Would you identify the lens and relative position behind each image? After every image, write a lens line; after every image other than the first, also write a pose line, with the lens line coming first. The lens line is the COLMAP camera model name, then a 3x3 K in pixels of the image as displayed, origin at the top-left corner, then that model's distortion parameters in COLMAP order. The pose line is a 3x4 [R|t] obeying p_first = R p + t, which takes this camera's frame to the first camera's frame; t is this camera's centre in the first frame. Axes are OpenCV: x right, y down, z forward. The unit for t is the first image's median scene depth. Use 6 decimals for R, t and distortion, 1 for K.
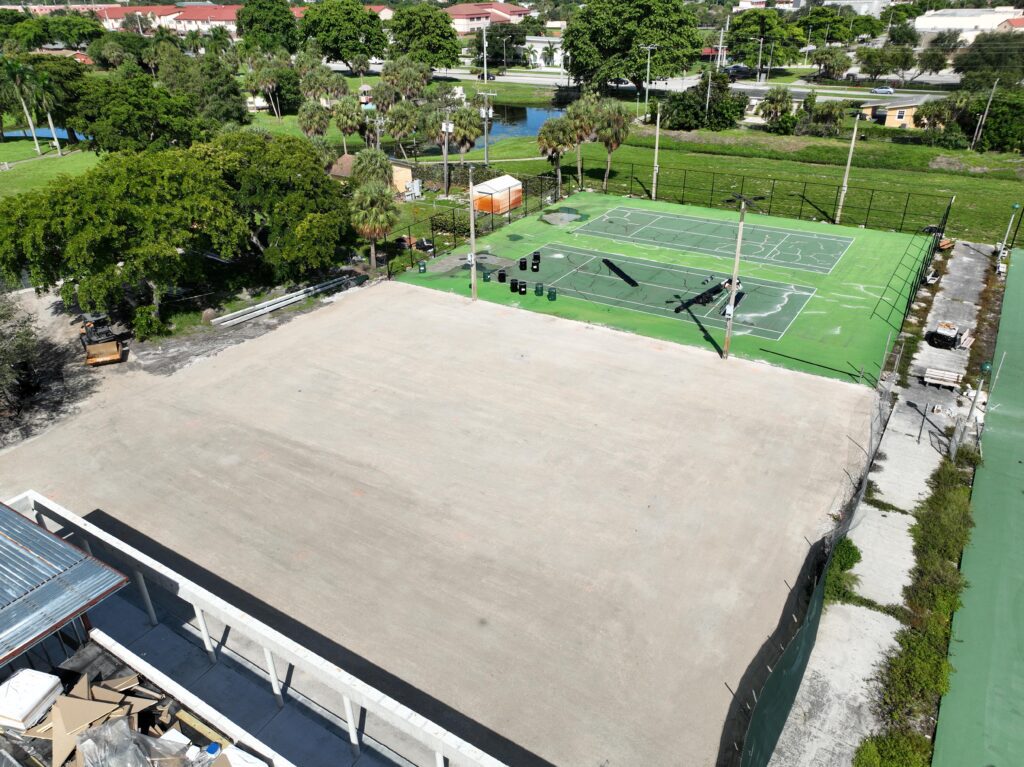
lens RADIAL K [[735.6, 0, 519.5], [0, 735.6, 382.5], [0, 0, 1]] dist [-0.001113, 0.020950]
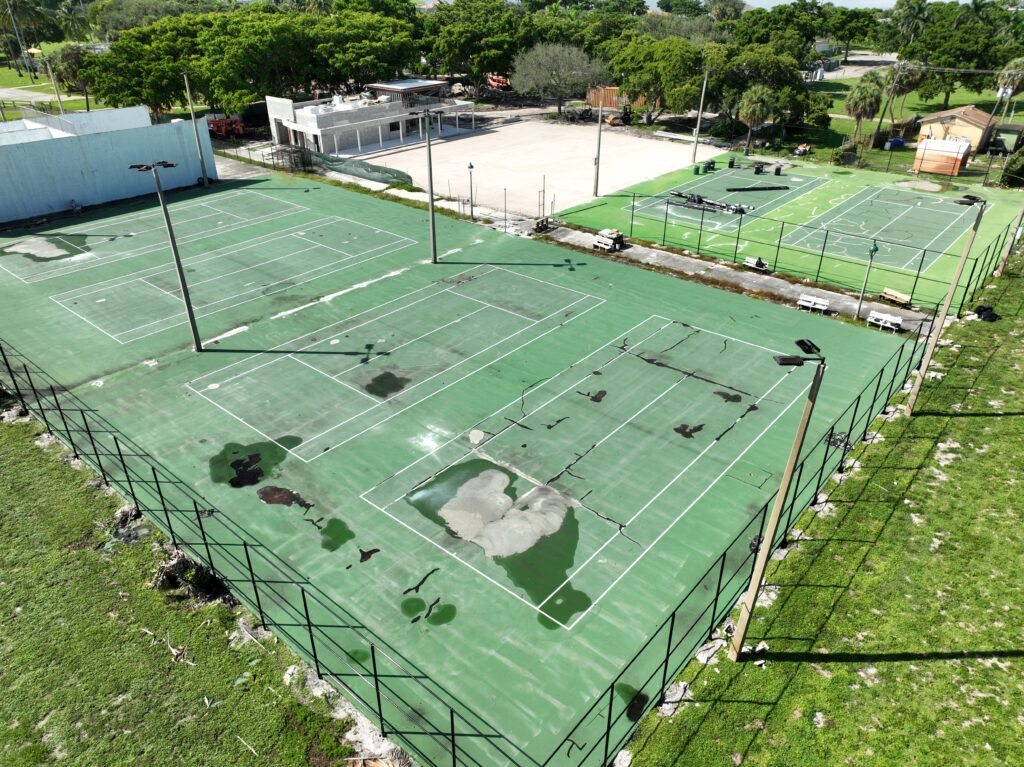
lens RADIAL K [[721.8, 0, 512.0], [0, 721.8, 383.5], [0, 0, 1]] dist [-0.005739, 0.021970]
pose [[-0.145147, 0.499073, -0.854318, 1.351563], [-0.464584, 0.727974, 0.504197, -0.322735], [0.873552, 0.470085, 0.126198, 0.631978]]
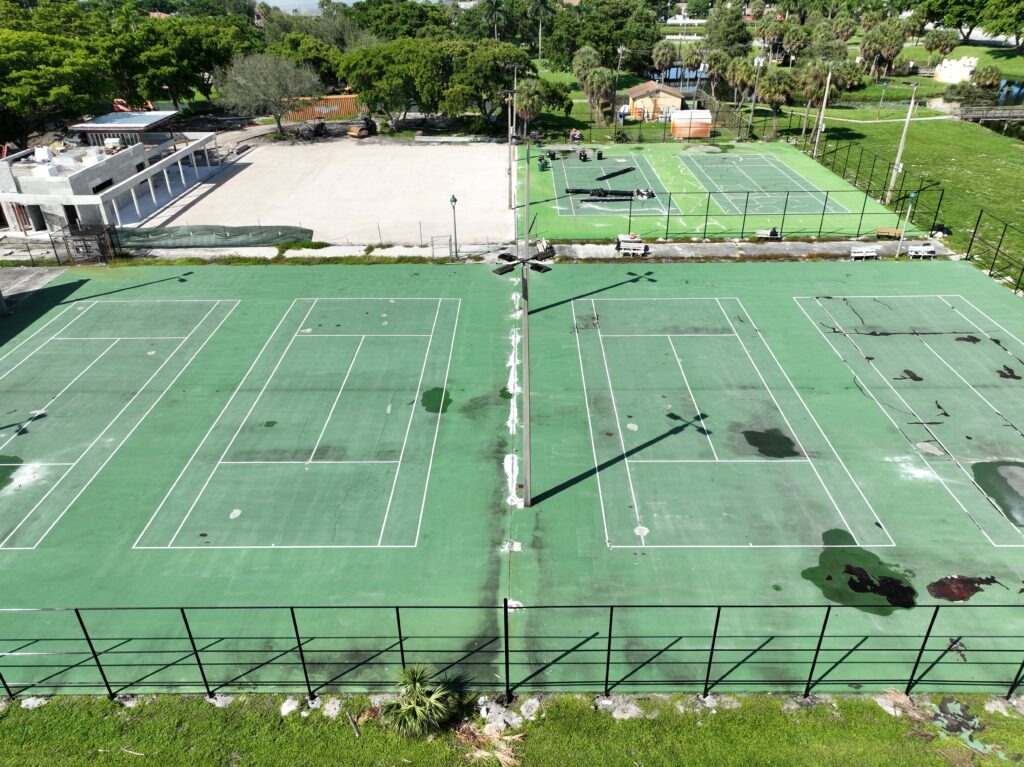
lens RADIAL K [[735.6, 0, 519.5], [0, 735.6, 382.5], [0, 0, 1]] dist [-0.001113, 0.020950]
pose [[0.532018, 0.423699, -0.733100, 1.120557], [-0.399247, 0.889037, 0.224086, -0.045494], [0.746698, 0.173470, 0.642145, 0.109789]]
